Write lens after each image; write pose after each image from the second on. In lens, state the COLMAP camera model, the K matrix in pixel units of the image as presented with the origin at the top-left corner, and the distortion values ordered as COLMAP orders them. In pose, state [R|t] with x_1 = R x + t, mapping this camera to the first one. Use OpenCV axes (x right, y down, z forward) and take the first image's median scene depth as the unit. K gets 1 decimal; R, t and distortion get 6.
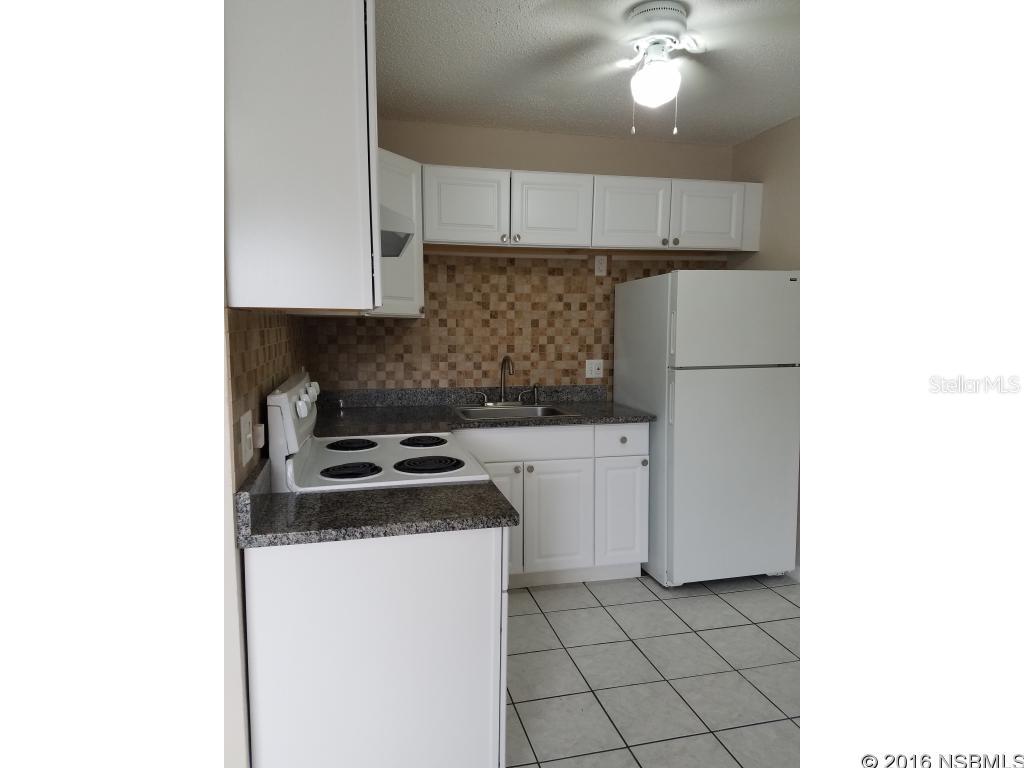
lens RADIAL K [[591.9, 0, 515.4], [0, 591.9, 386.3], [0, 0, 1]] dist [0.061937, -0.023604]
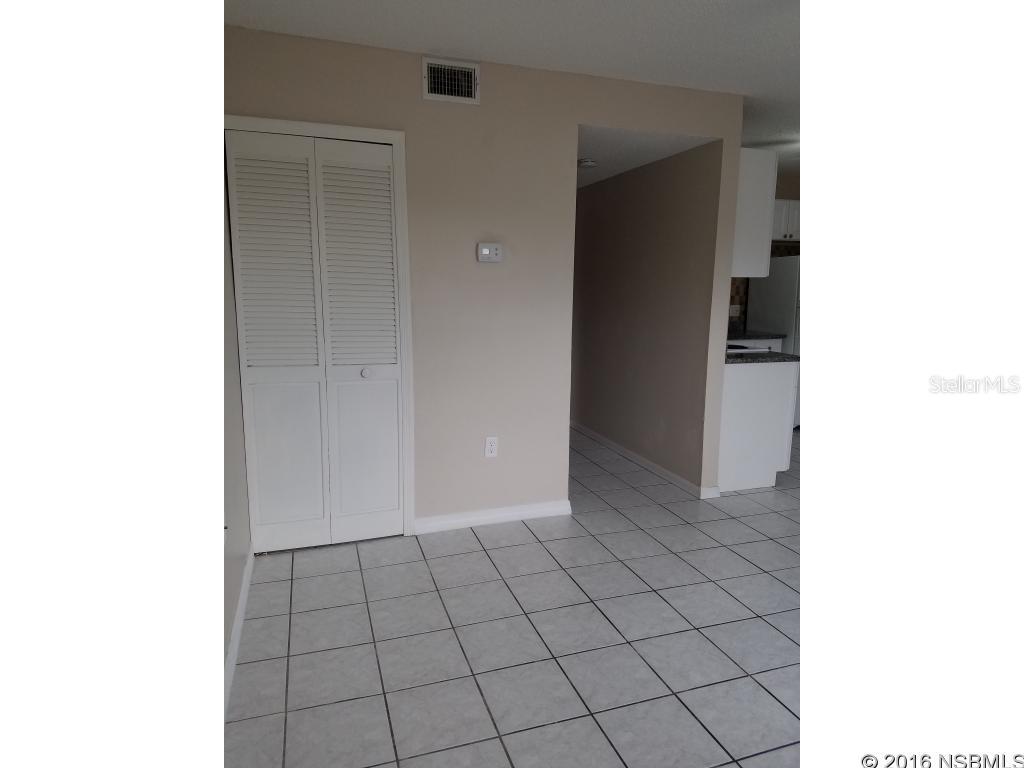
lens RADIAL K [[591.9, 0, 510.1], [0, 591.9, 375.7], [0, 0, 1]] dist [0.061937, -0.023604]
pose [[0.997038, -0.009351, 0.076339, -0.664290], [0.005623, 0.998788, 0.048904, 0.071376], [-0.076704, -0.048330, 0.995882, -0.678954]]
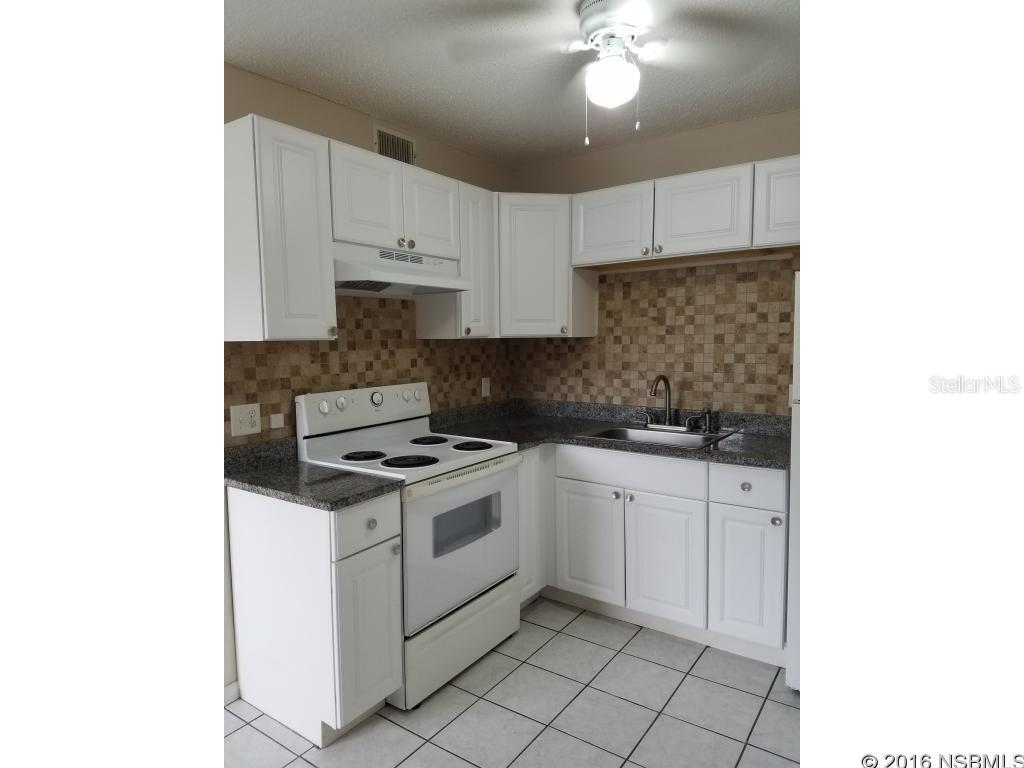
lens RADIAL K [[591.9, 0, 476.2], [0, 591.9, 384.1], [0, 0, 1]] dist [0.061937, -0.023604]
pose [[0.633088, 0.050879, -0.772406, 0.508224], [-0.061125, 0.998008, 0.015639, -0.033775], [0.771663, 0.037313, 0.634936, 0.179795]]
